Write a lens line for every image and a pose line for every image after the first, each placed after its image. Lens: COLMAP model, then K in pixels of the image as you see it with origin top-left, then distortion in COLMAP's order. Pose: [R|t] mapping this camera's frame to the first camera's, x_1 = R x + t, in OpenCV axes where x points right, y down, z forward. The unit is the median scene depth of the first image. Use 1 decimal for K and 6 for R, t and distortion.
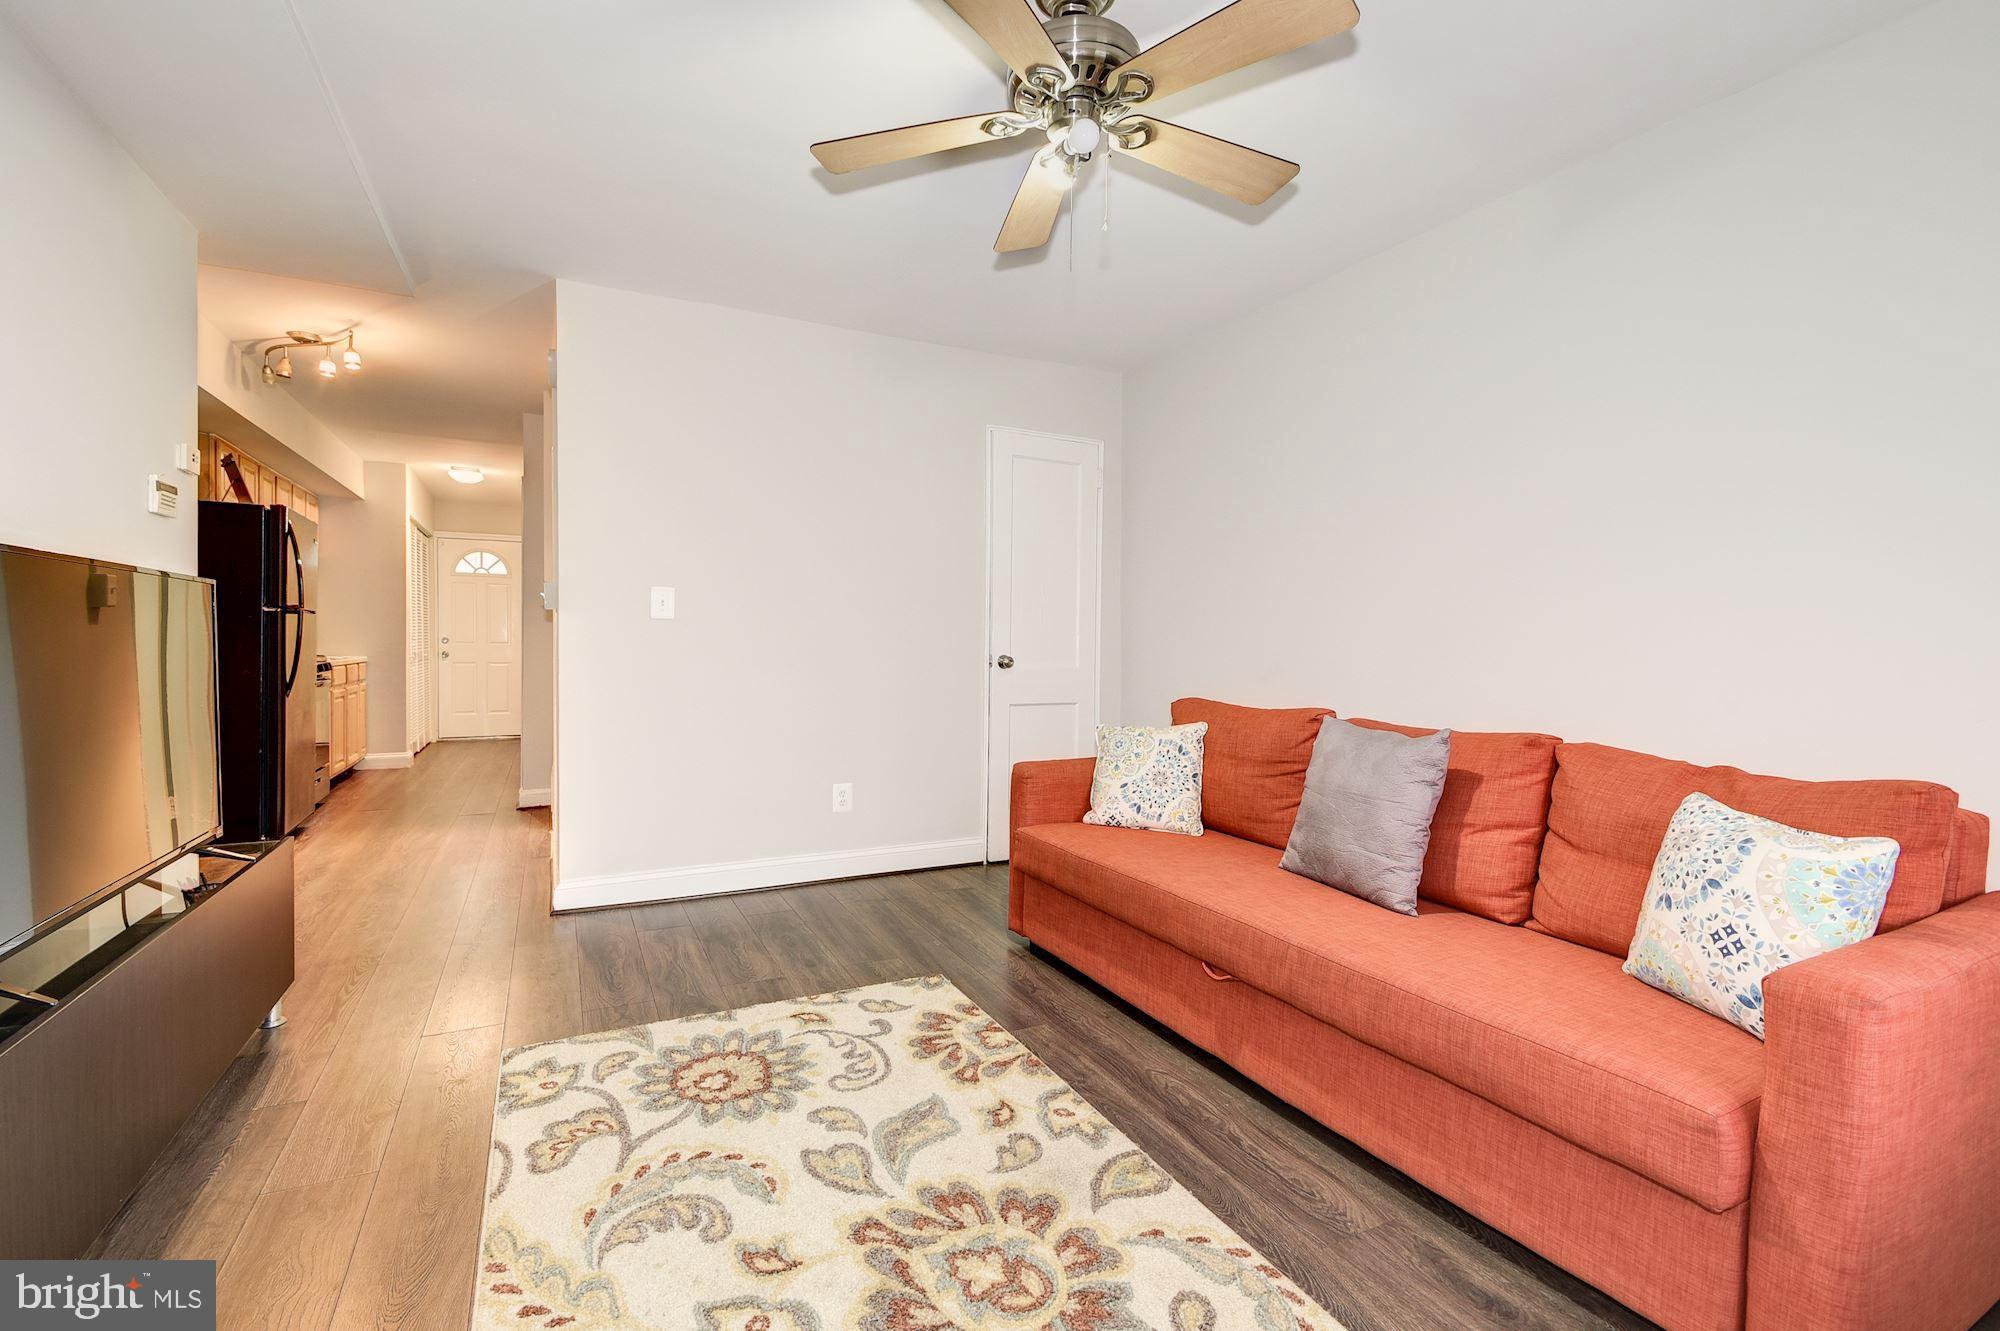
lens RADIAL K [[890.1, 0, 1000.1], [0, 890.1, 657.0], [0, 0, 1]] dist [0.019347, -0.004407]
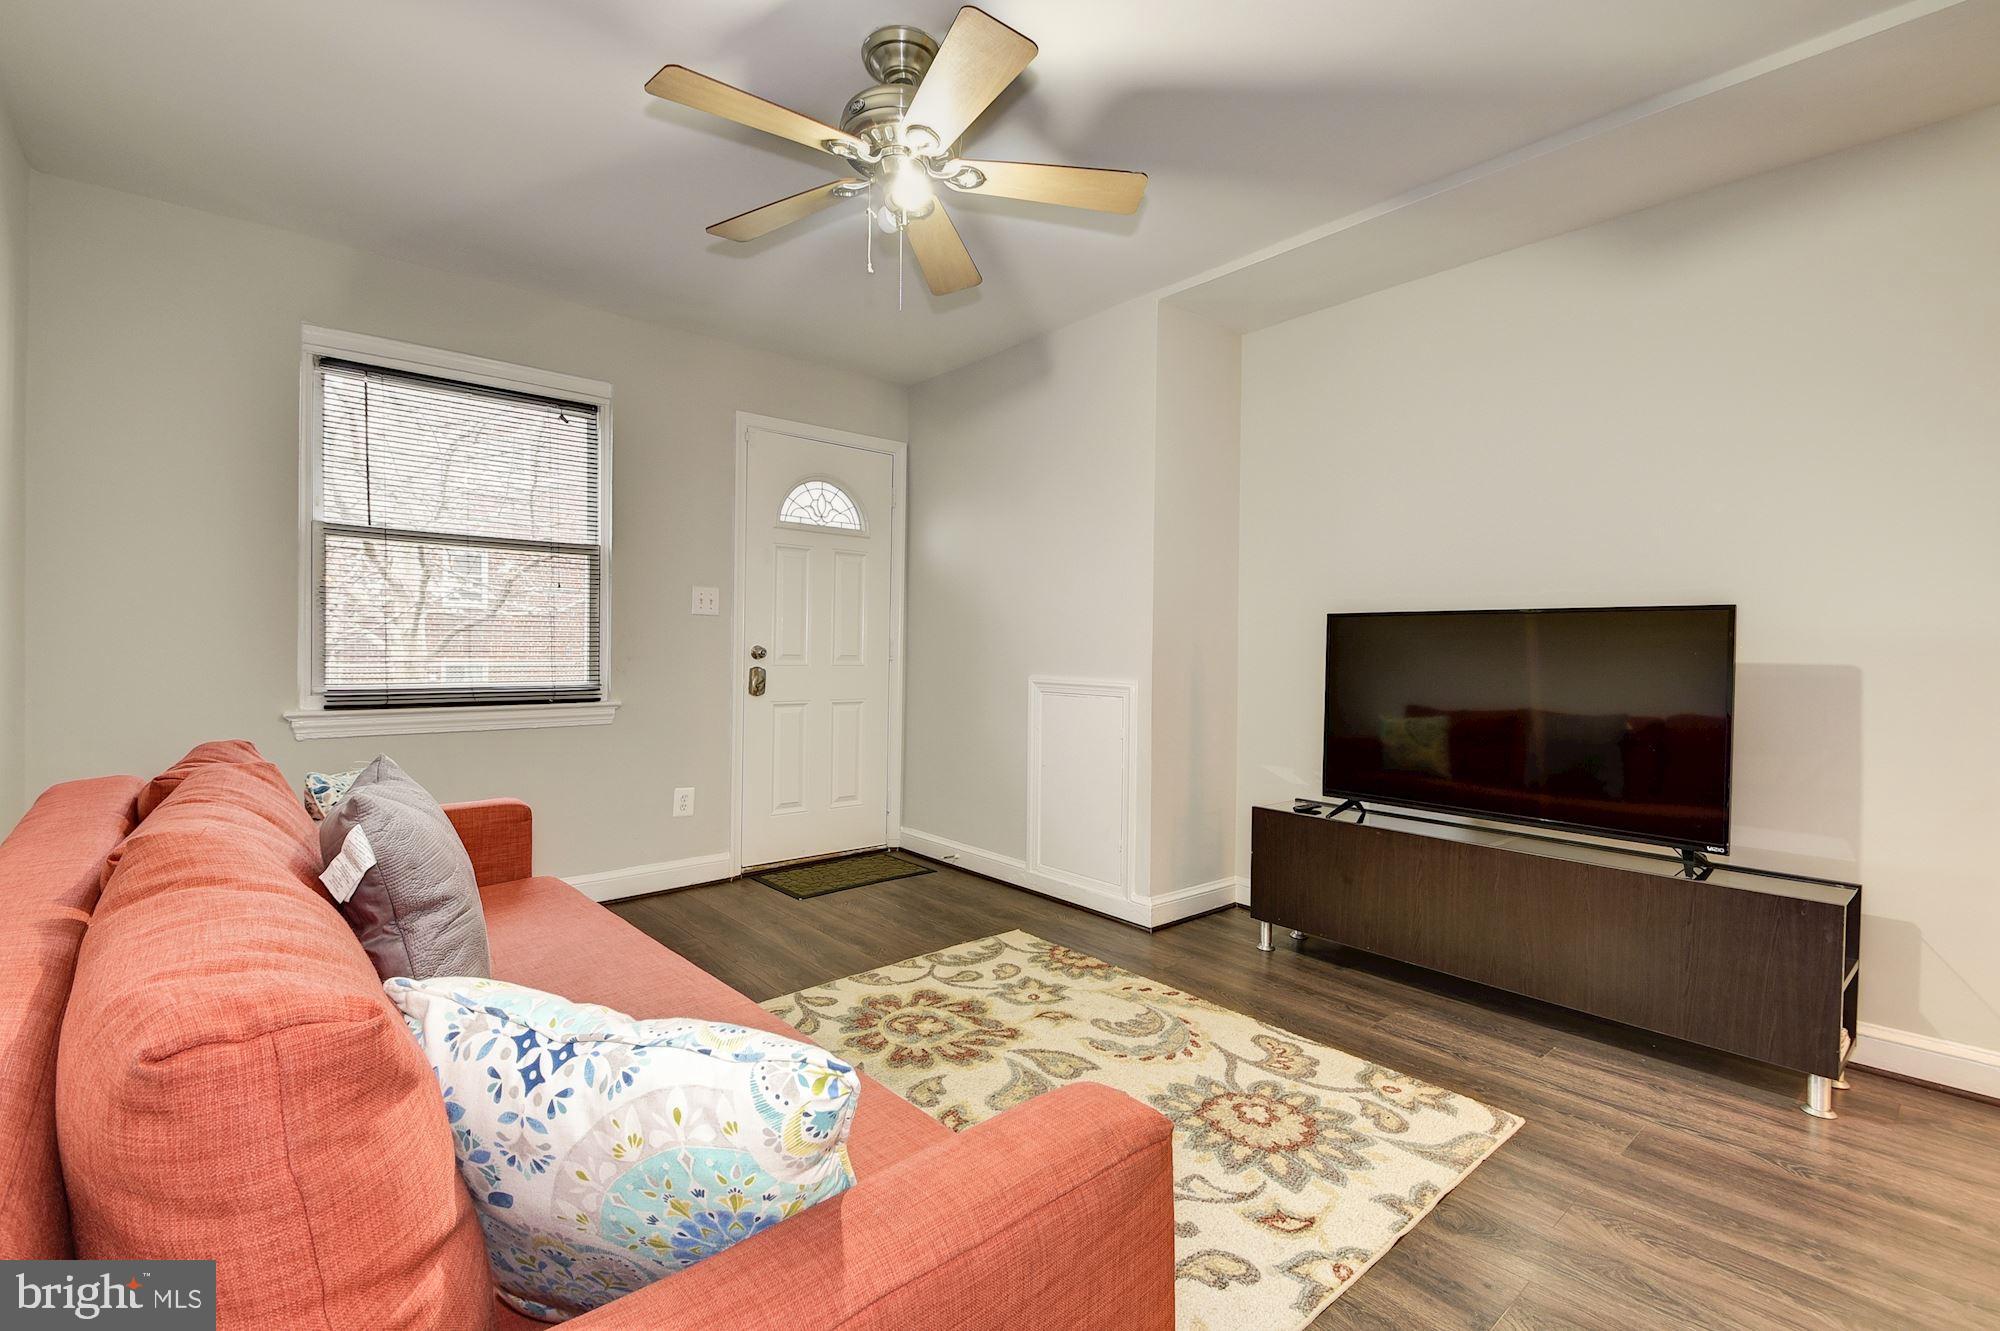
lens RADIAL K [[890.1, 0, 1004.7], [0, 890.1, 656.2], [0, 0, 1]] dist [0.019347, -0.004407]
pose [[-0.966572, -0.021468, -0.255496, 0.217495], [-0.028865, 0.999265, 0.025237, -0.038396], [0.254766, 0.031768, -0.966481, 2.003081]]
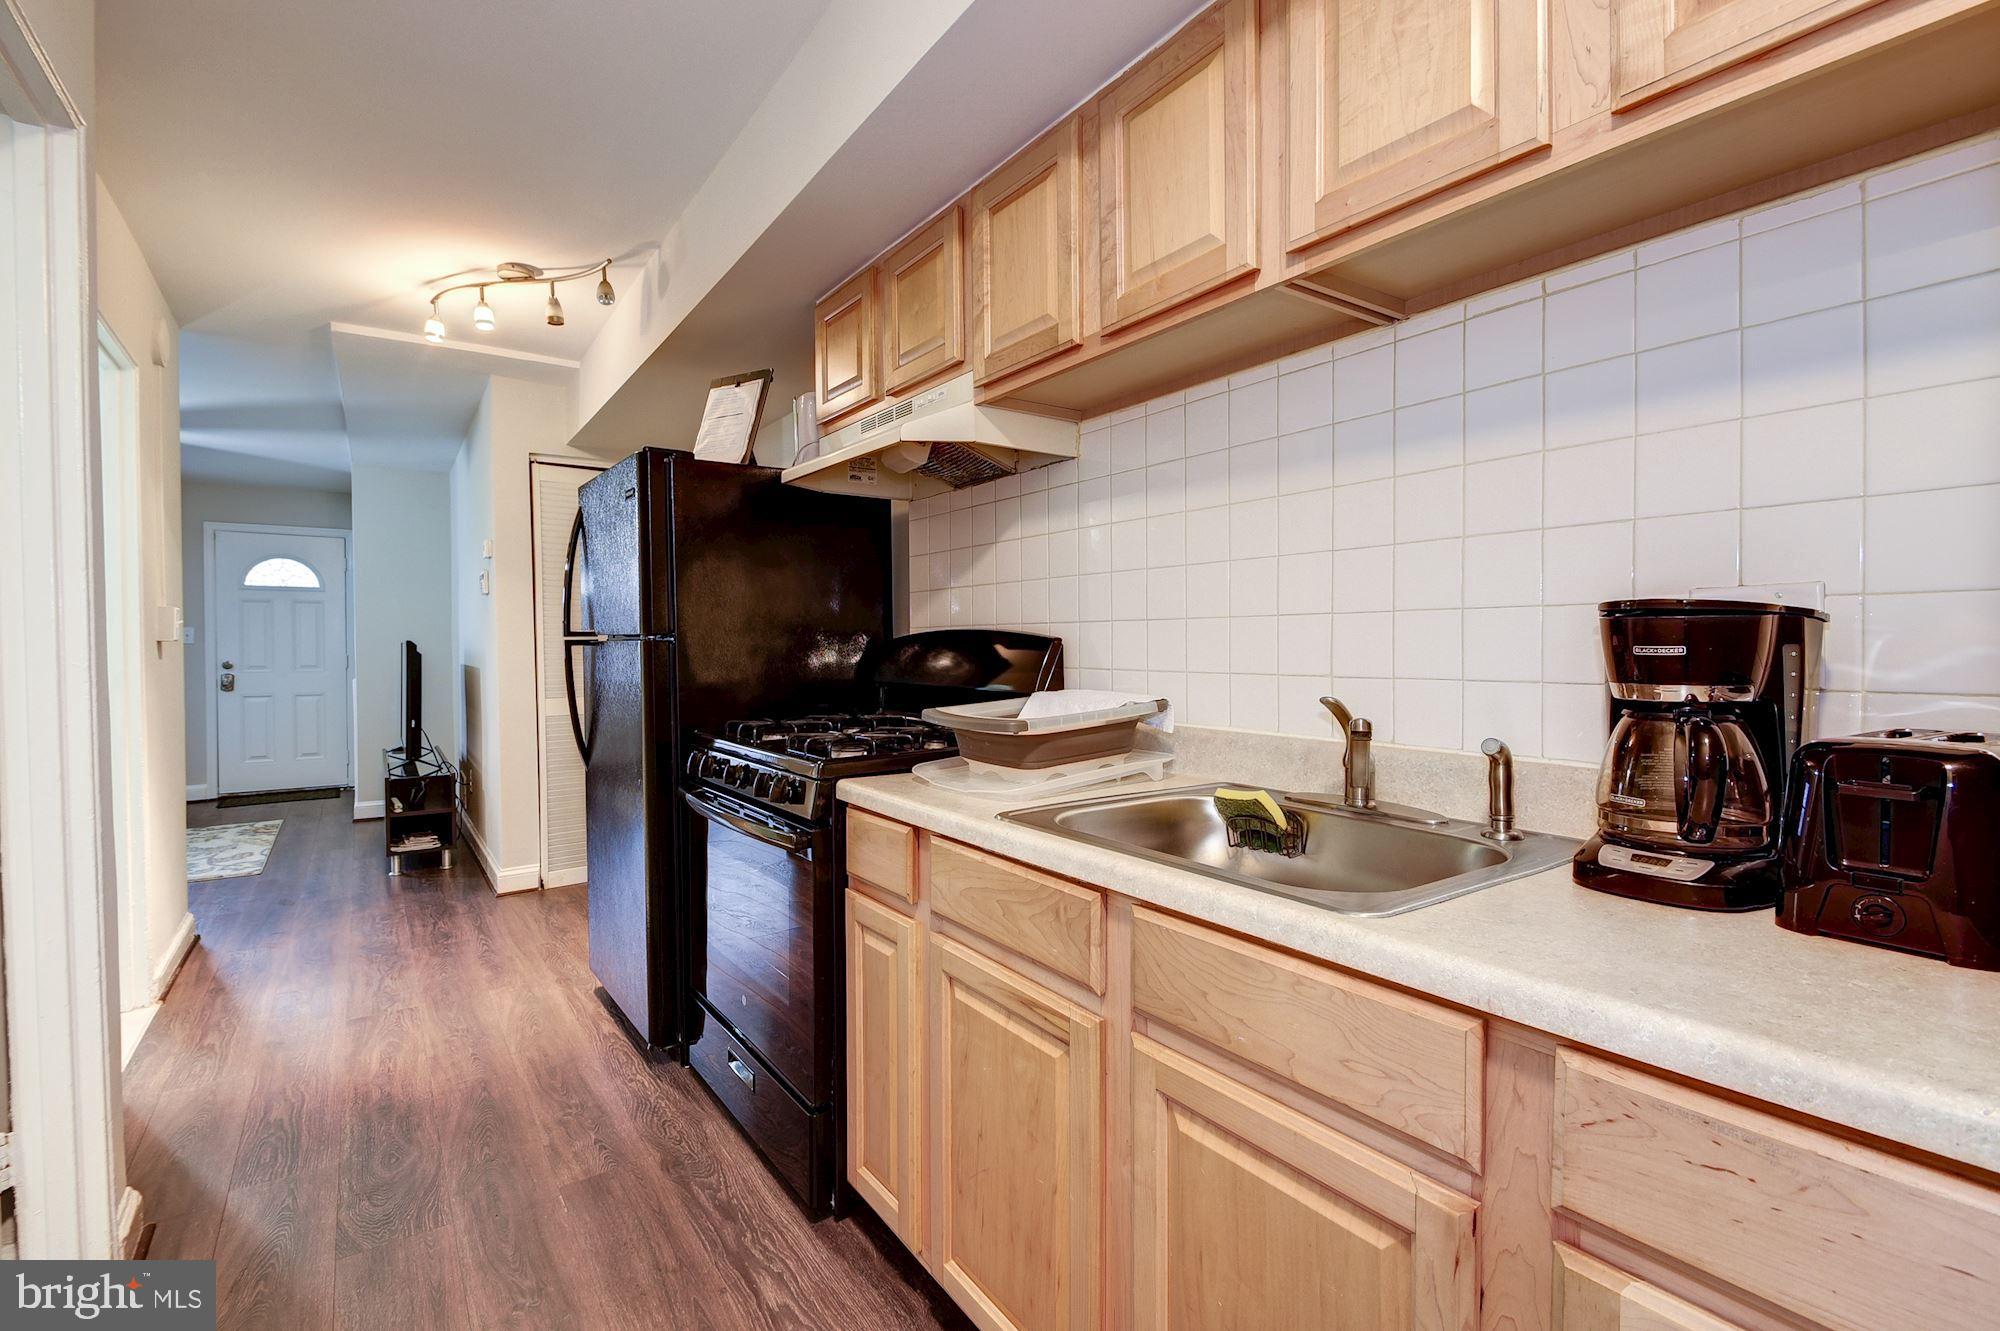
lens RADIAL K [[890.1, 0, 988.9], [0, 890.1, 657.3], [0, 0, 1]] dist [0.019347, -0.004407]
pose [[-0.989743, -0.001237, -0.142852, -2.172109], [-0.005362, 0.999580, 0.028497, -0.125449], [0.142757, 0.028970, -0.989334, 3.709060]]
